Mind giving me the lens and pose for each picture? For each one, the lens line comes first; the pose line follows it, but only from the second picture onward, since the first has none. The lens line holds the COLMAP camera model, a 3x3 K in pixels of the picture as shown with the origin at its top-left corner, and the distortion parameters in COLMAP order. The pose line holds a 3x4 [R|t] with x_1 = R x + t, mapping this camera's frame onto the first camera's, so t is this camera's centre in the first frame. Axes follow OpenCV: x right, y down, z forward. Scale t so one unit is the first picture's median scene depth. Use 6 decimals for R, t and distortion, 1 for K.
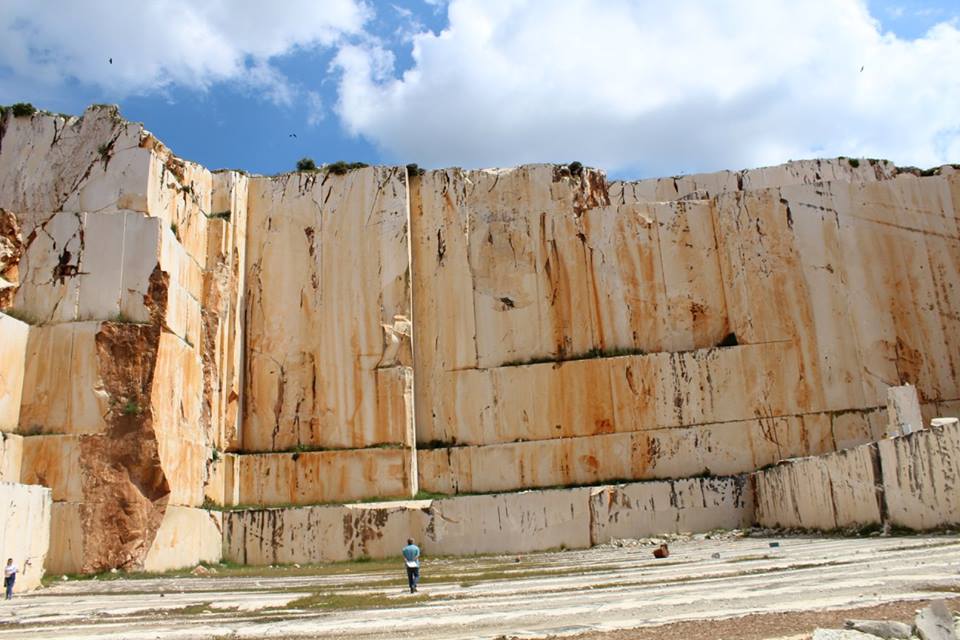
lens RADIAL K [[771.5, 0, 492.5], [0, 771.5, 322.6], [0, 0, 1]] dist [-0.157100, 0.116011]
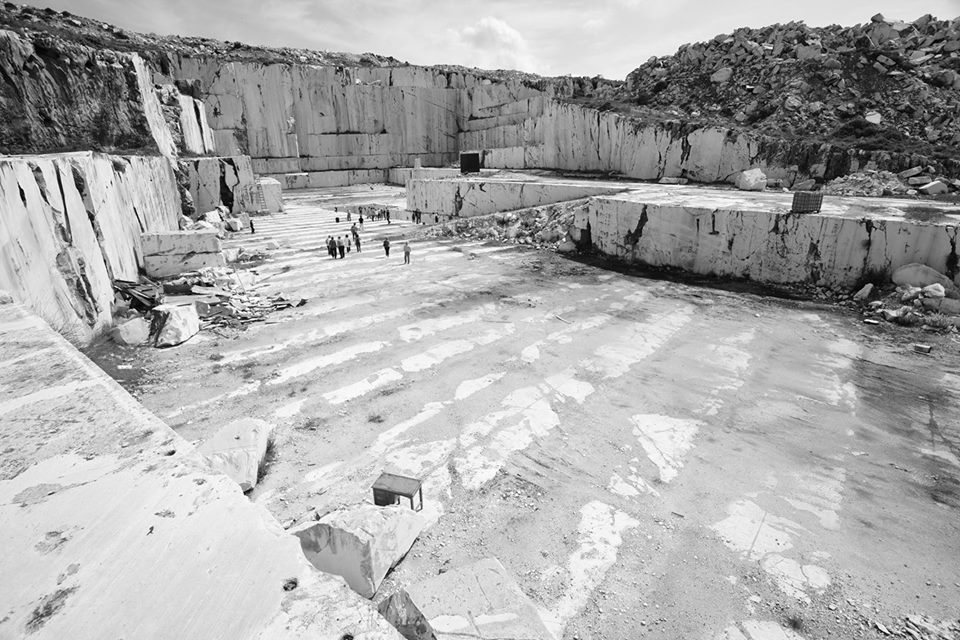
lens RADIAL K [[517.7, 0, 480.0], [0, 517.7, 320.0], [0, 0, 1]] dist [-0.002008, -0.000010]
pose [[0.878623, -0.104257, 0.465995, -0.569262], [-0.162887, 0.851908, 0.497716, -0.542187], [-0.448875, -0.513209, 0.731524, -1.583375]]
